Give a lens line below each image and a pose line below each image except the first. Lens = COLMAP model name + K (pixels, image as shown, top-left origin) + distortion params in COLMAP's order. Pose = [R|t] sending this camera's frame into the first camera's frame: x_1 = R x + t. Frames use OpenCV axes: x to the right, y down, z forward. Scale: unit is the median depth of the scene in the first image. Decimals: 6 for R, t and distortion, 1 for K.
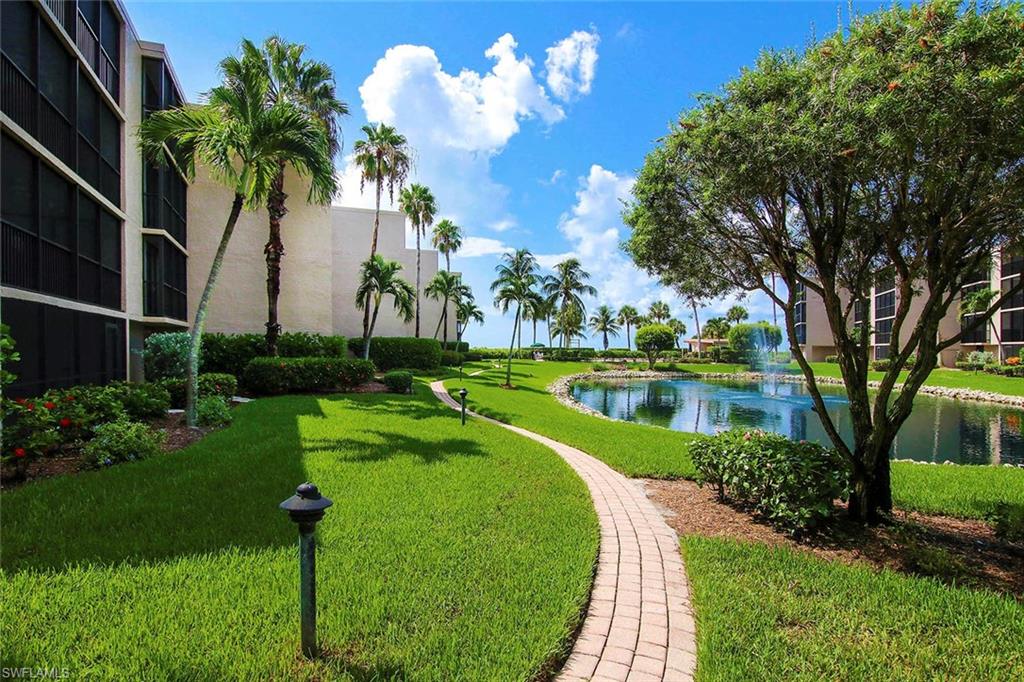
lens RADIAL K [[574.0, 0, 510.2], [0, 574.0, 329.0], [0, 0, 1]] dist [-0.004126, -0.001426]
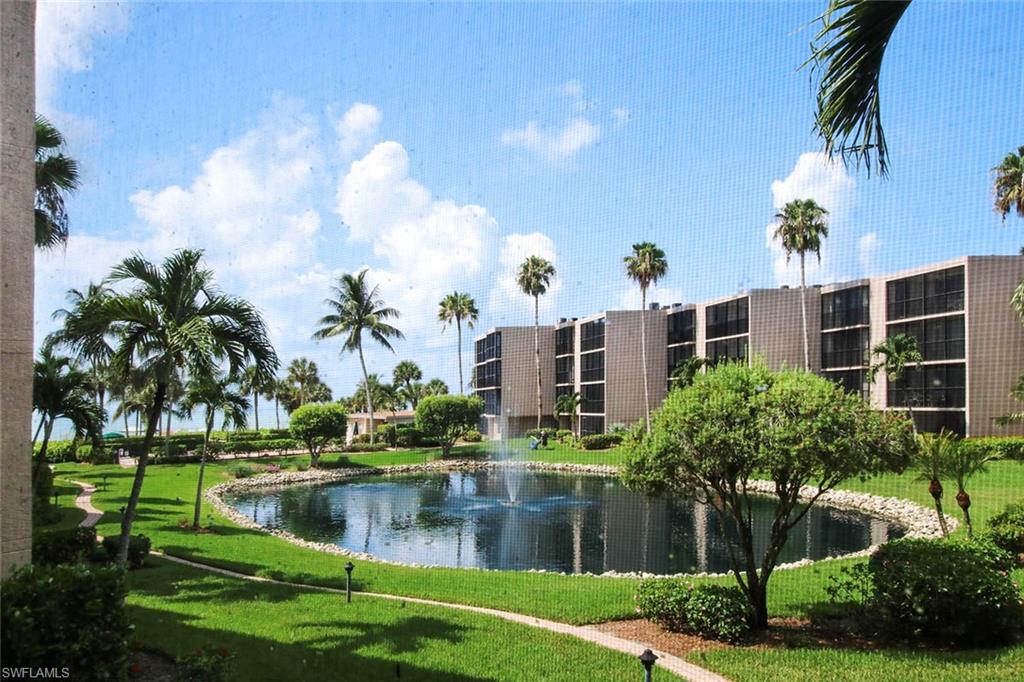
lens RADIAL K [[967.6, 0, 512.0], [0, 967.6, 341.0], [0, 0, 1]] dist [0.006653, 0.000921]
pose [[0.856063, -0.009742, 0.516780, -0.148112], [0.025008, 0.999432, -0.022586, -0.047933], [-0.516266, 0.032259, 0.855820, -0.114779]]
